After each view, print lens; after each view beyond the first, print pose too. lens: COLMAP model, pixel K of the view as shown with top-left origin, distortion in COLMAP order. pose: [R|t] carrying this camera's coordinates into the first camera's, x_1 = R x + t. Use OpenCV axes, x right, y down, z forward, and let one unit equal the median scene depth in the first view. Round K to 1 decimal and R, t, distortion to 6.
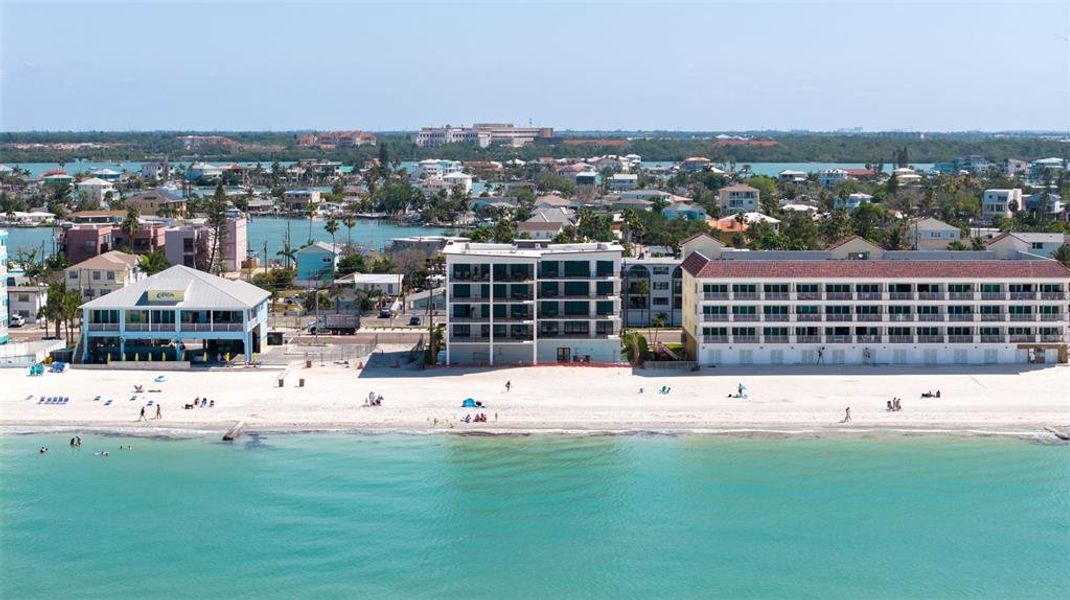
lens RADIAL K [[902.6, 0, 535.0], [0, 902.6, 300.0], [0, 0, 1]] dist [0.034861, -0.067670]
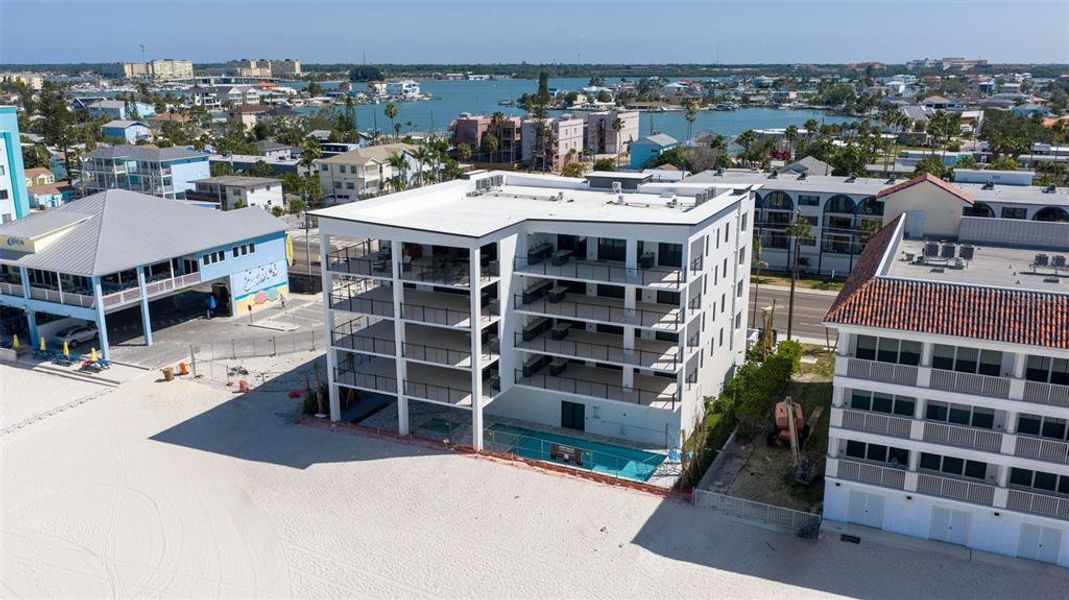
lens RADIAL K [[878.8, 0, 534.5], [0, 878.8, 300.0], [0, 0, 1]] dist [0.015290, -0.005589]
pose [[0.954723, 0.080936, -0.286274, -0.264911], [-0.047798, 0.991511, 0.120917, 0.111925], [0.293630, -0.101759, 0.950487, -0.929166]]
